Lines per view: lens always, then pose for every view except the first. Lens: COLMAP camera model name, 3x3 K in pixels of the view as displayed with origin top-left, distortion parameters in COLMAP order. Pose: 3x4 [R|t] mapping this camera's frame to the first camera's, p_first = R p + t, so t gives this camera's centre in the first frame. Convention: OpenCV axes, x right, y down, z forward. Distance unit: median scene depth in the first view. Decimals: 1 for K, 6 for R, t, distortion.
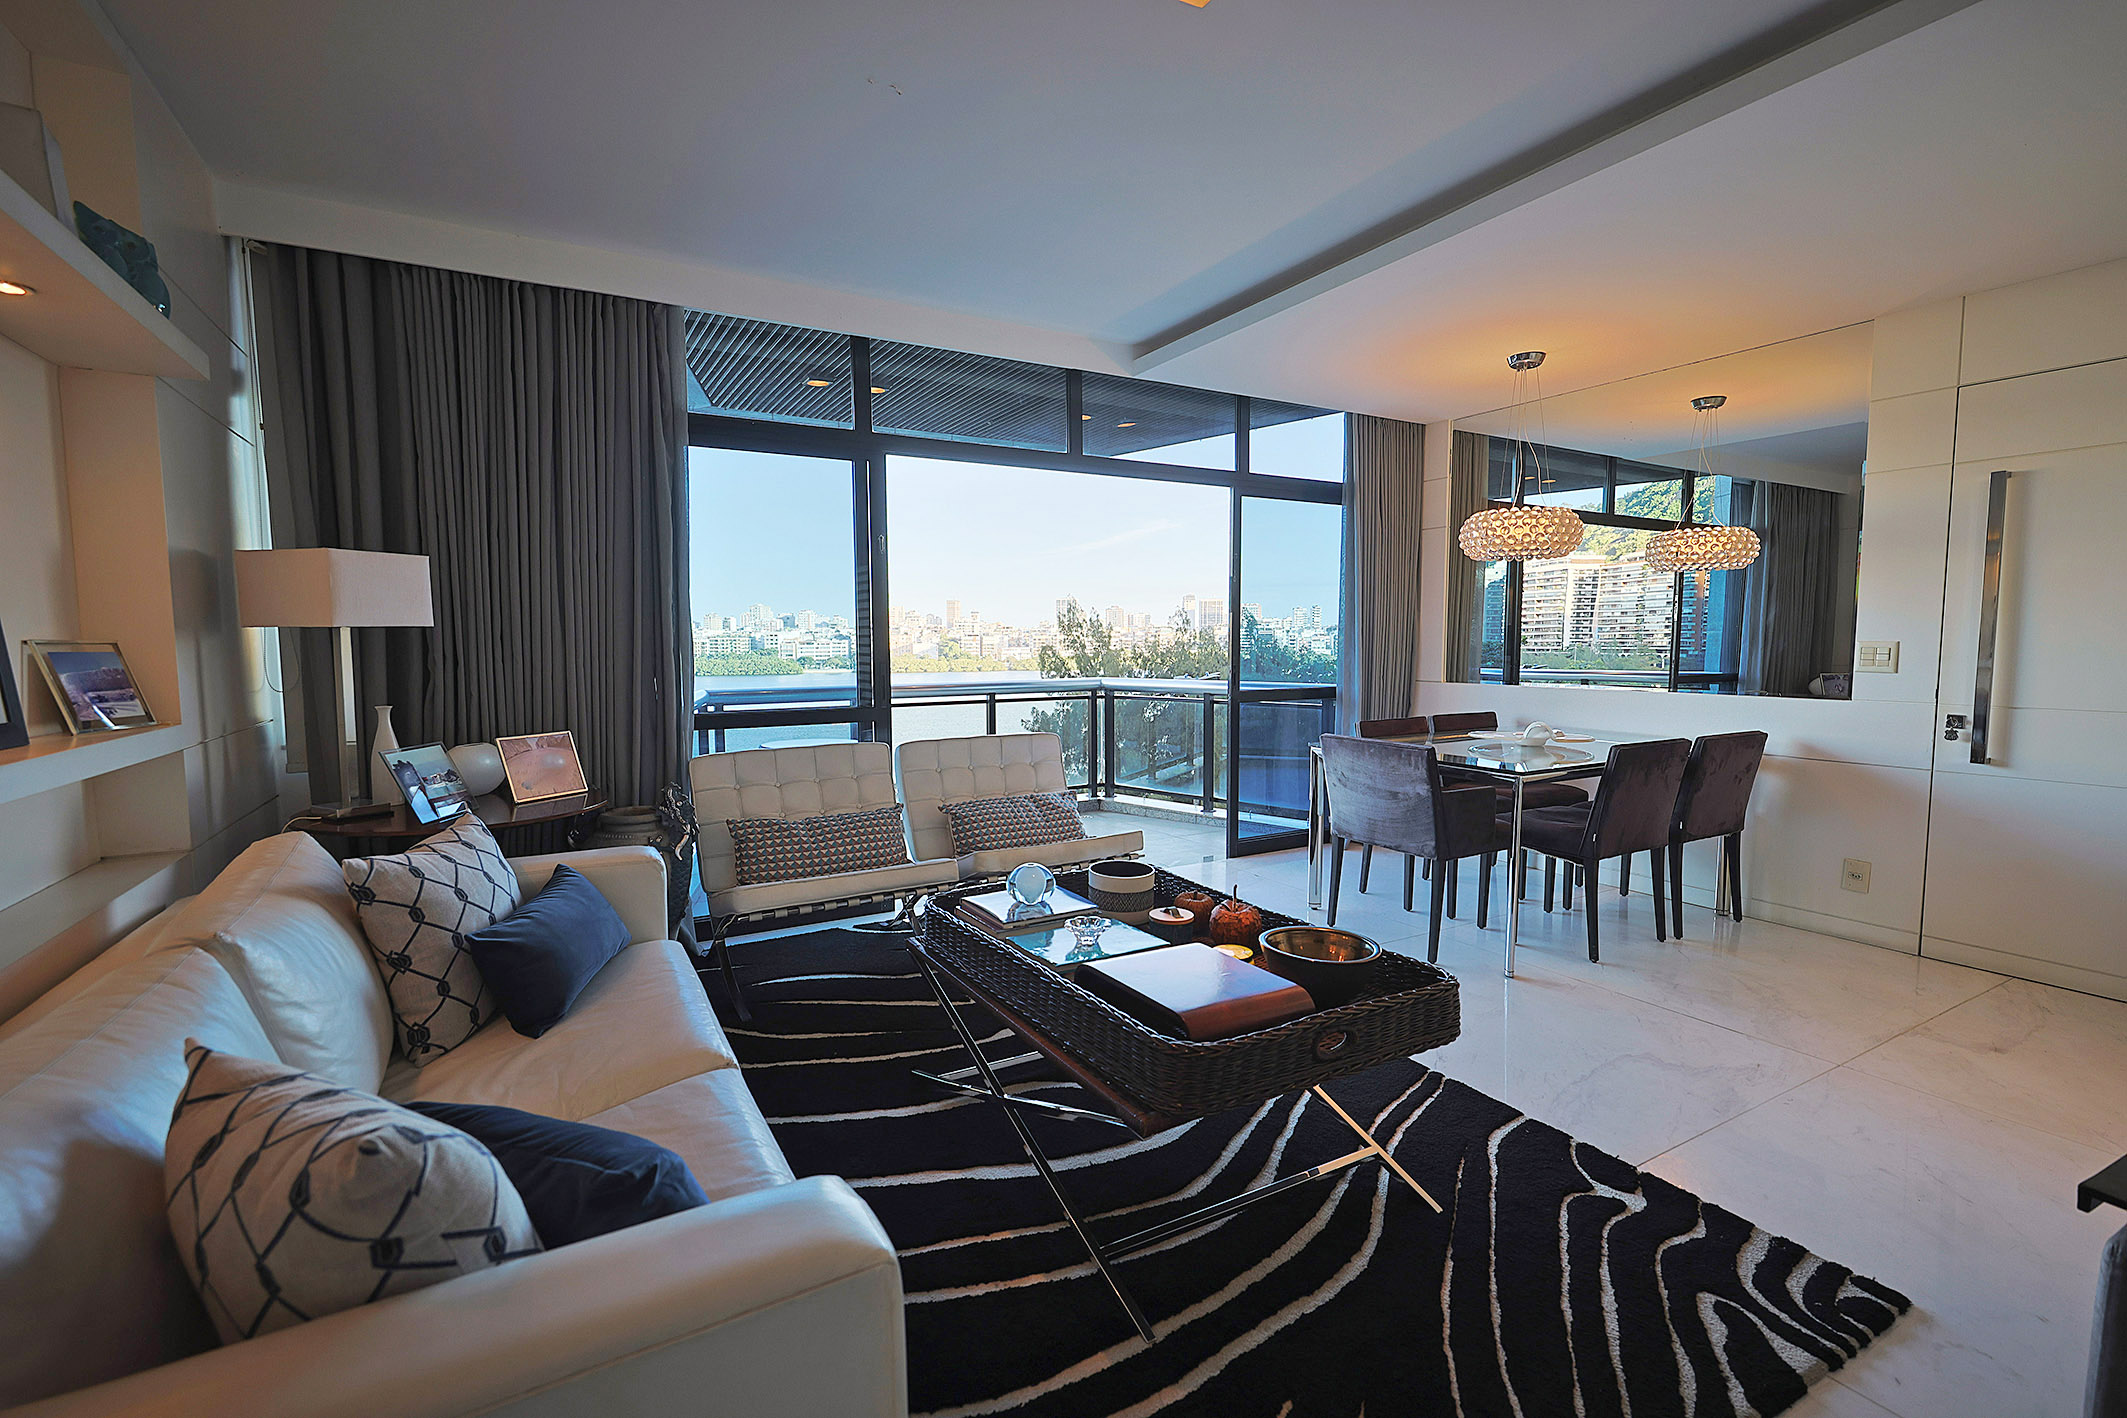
lens RADIAL K [[950.7, 0, 1049.2], [0, 950.7, 713.7], [0, 0, 1]] dist [0.000767, 0.000642]
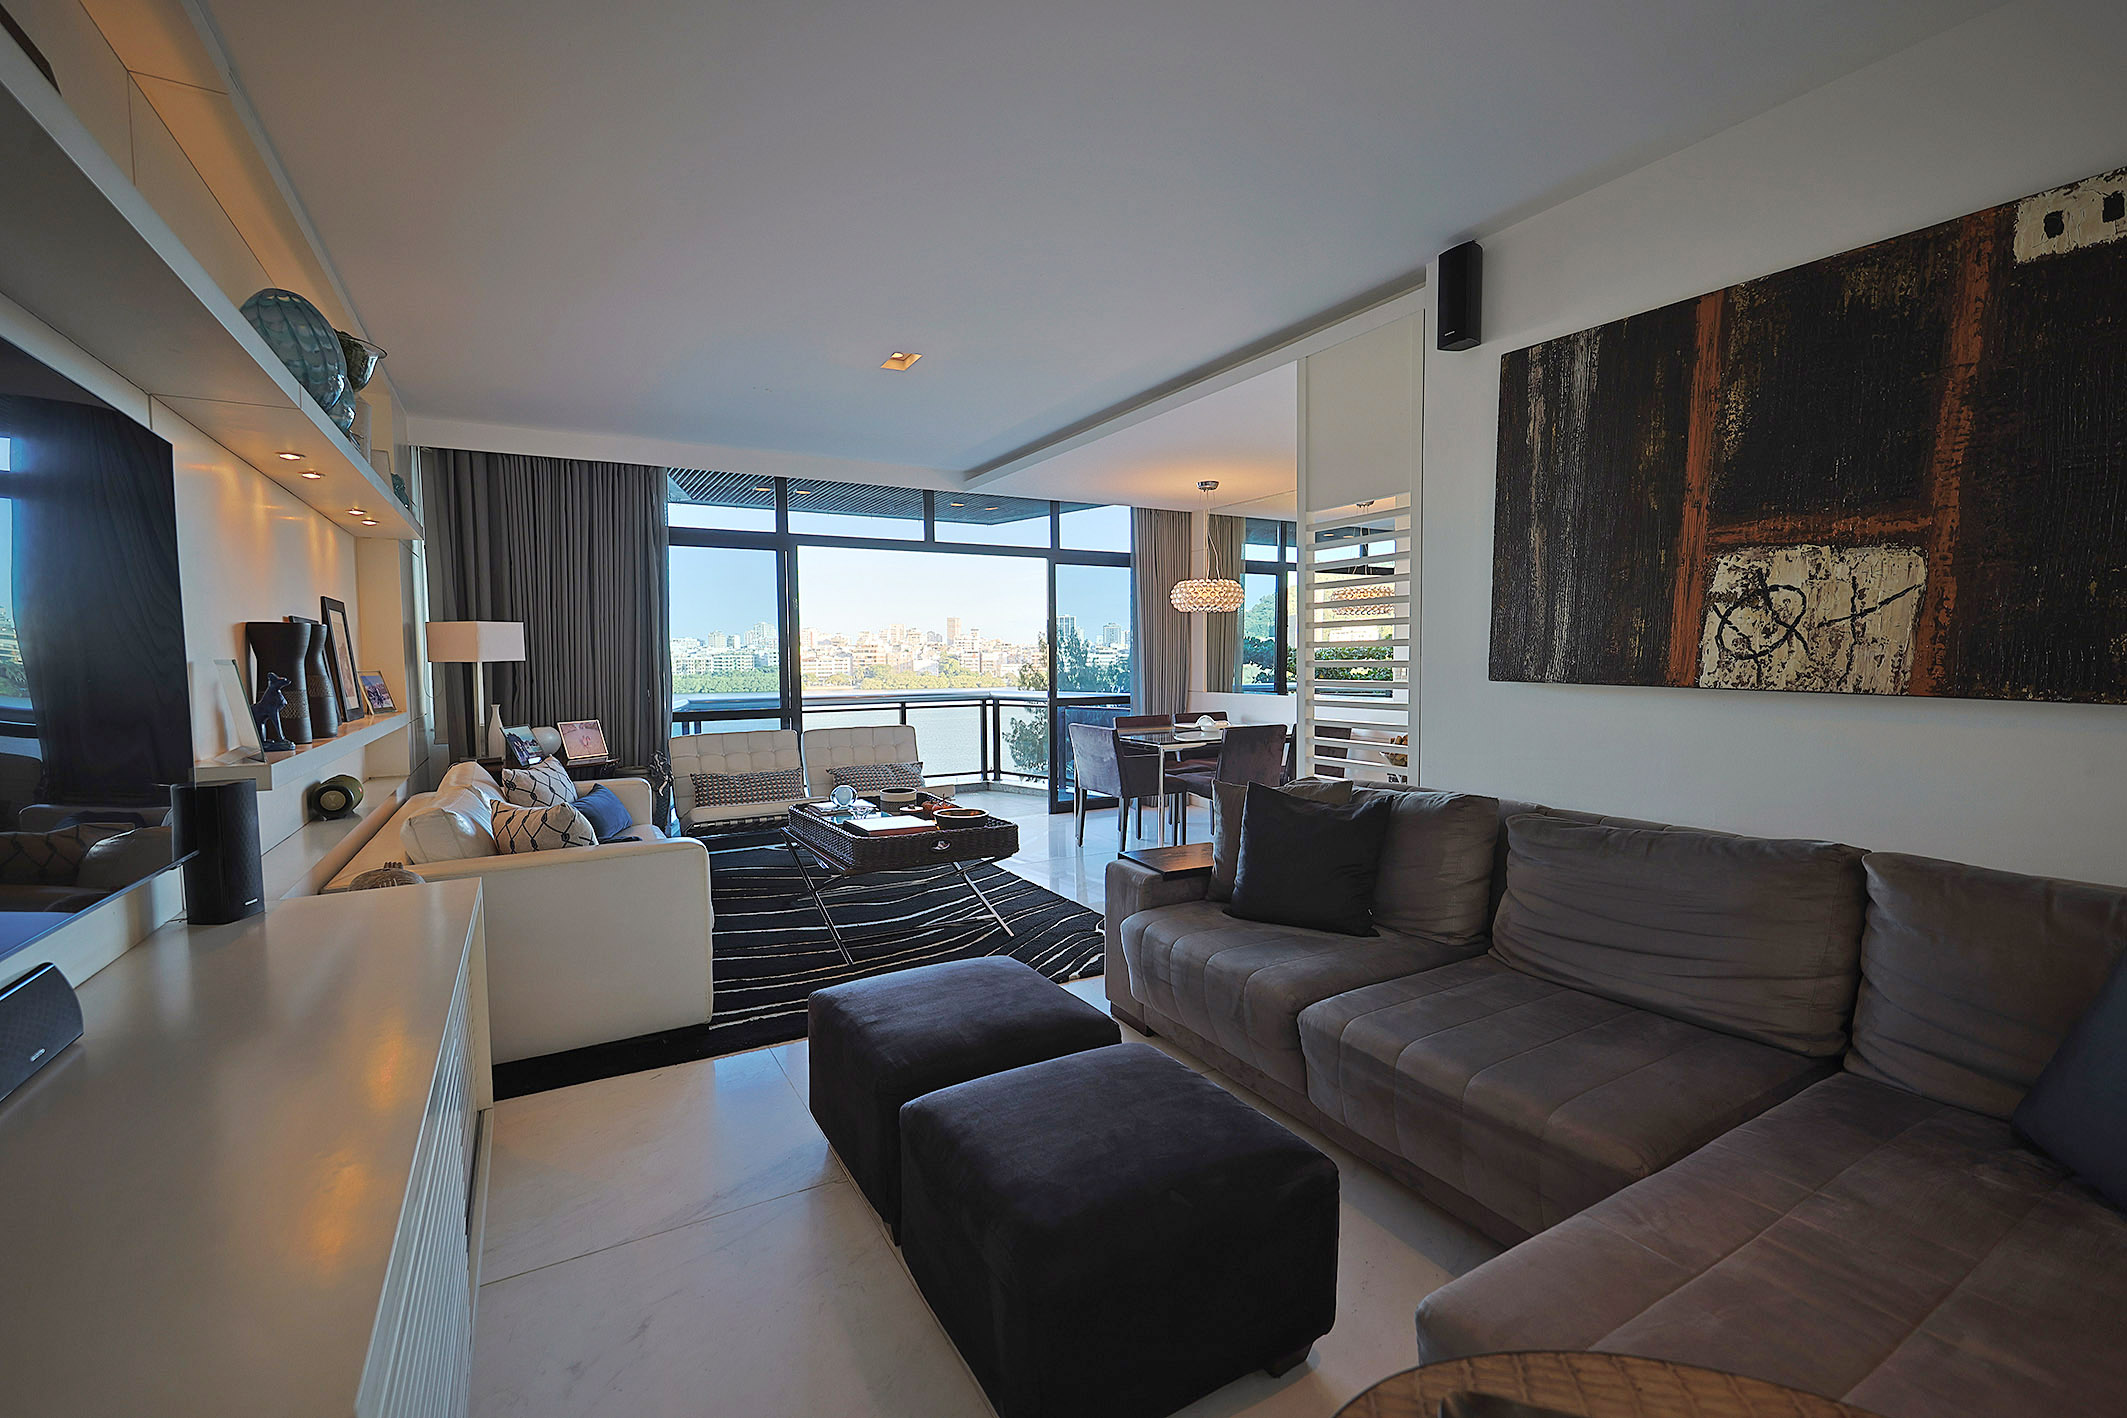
lens RADIAL K [[950.7, 0, 1056.7], [0, 950.7, 710.2], [0, 0, 1]] dist [0.000767, 0.000642]
pose [[0.999989, -0.004315, 0.001860, 0.259027], [0.004352, 0.999781, -0.020480, 0.031136], [-0.001771, 0.020488, 0.999789, -0.579449]]
